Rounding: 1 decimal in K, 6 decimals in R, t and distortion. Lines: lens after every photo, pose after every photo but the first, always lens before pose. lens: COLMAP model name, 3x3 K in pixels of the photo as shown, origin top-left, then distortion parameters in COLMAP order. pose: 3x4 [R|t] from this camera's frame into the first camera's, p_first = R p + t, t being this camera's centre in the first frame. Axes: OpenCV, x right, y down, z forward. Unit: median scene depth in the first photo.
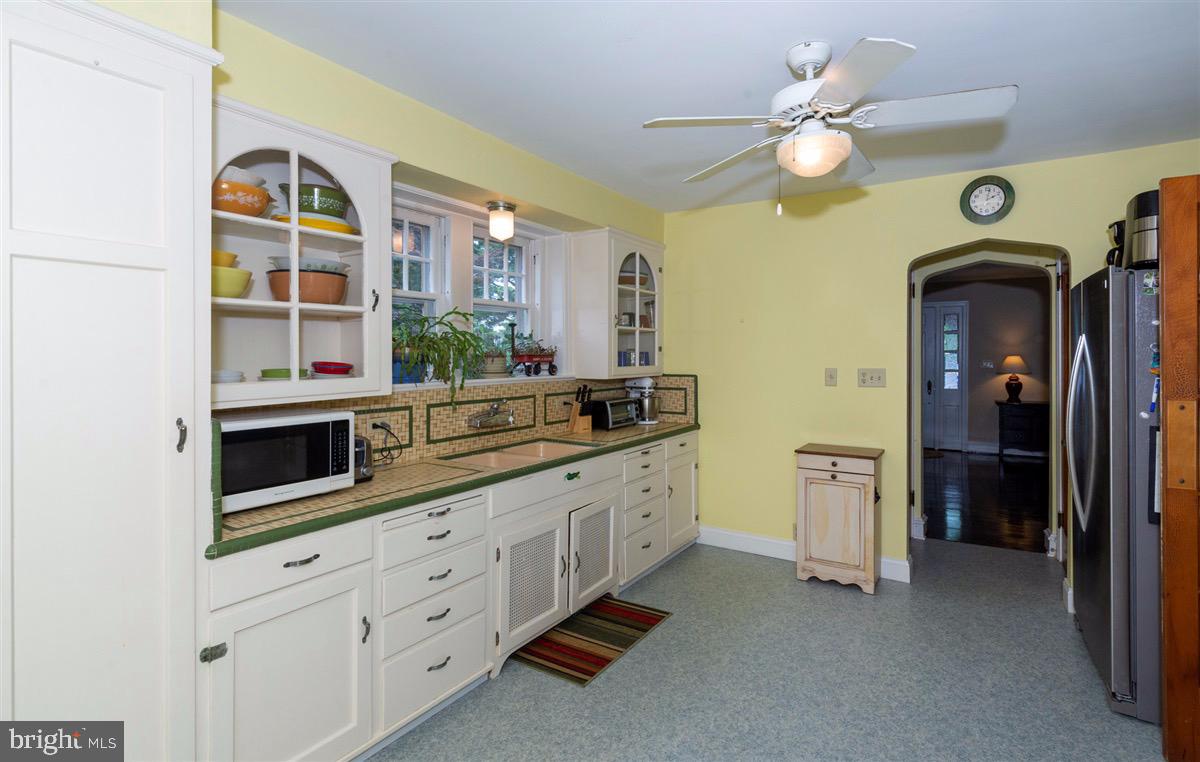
lens RADIAL K [[561.2, 0, 661.6], [0, 561.2, 348.0], [0, 0, 1]] dist [-0.003313, -0.003309]
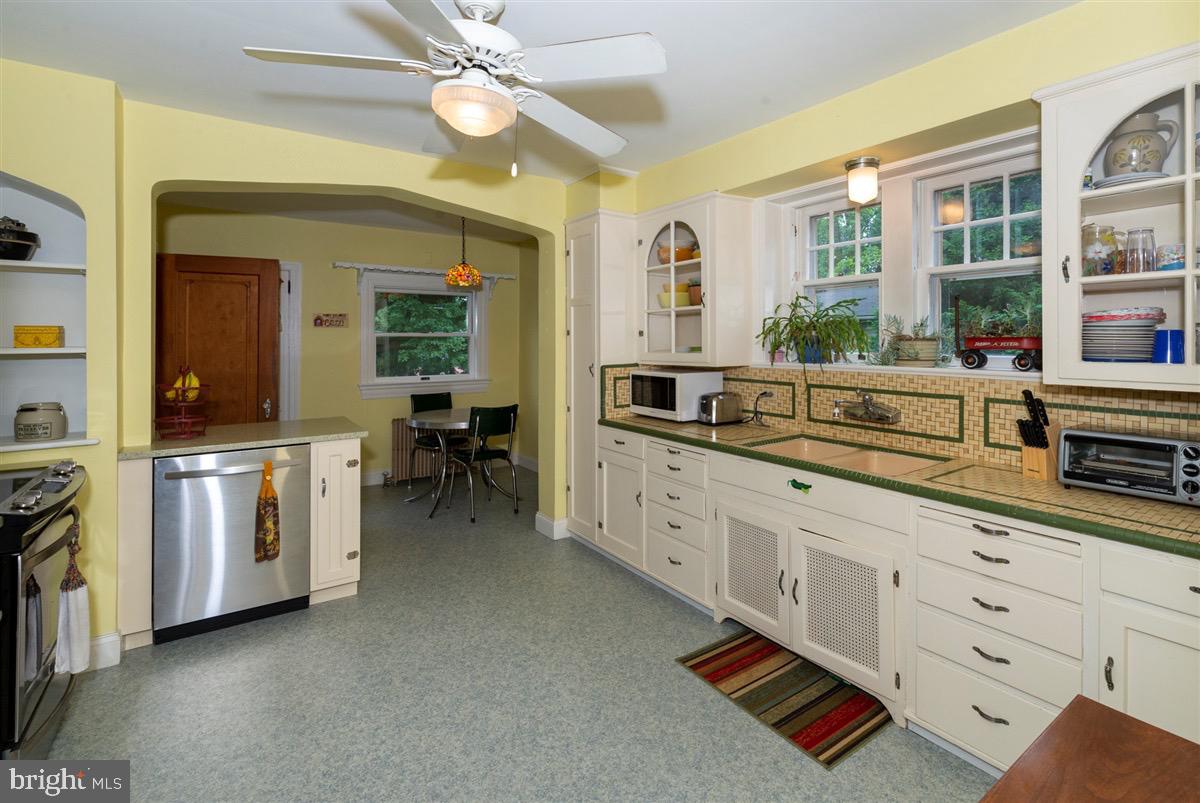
lens RADIAL K [[575.1, 0, 649.7], [0, 575.1, 341.5], [0, 0, 1]] dist [-0.003120, -0.001001]
pose [[-0.403229, 0.002941, -0.915094, 0.609614], [0.009675, 0.999953, -0.001049, 0.015506], [0.915048, -0.009276, -0.403239, 1.004384]]
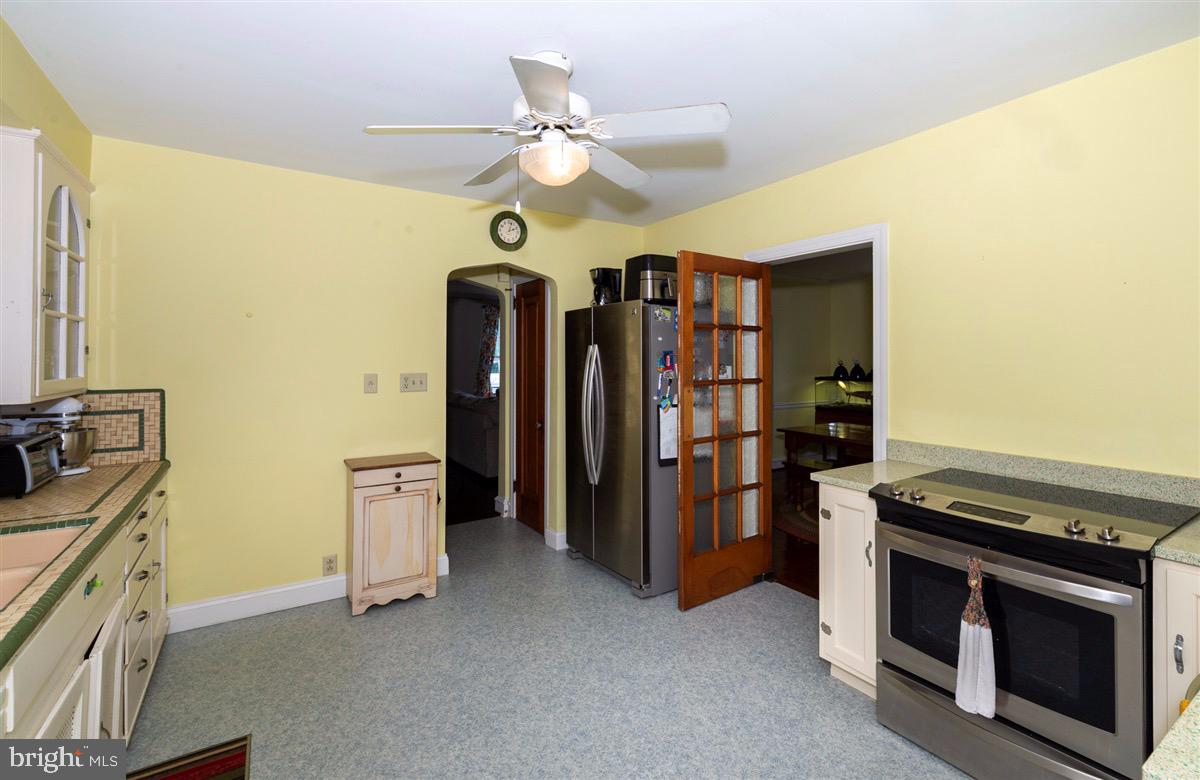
lens RADIAL K [[529.0, 0, 590.7], [0, 529.0, 357.7], [0, 0, 1]] dist [0.004237, -0.000990]
pose [[0.466868, 0.006353, 0.884304, -0.338756], [-0.009593, 0.999952, -0.002120, 0.008414], [-0.884275, -0.007494, 0.466906, 0.308969]]
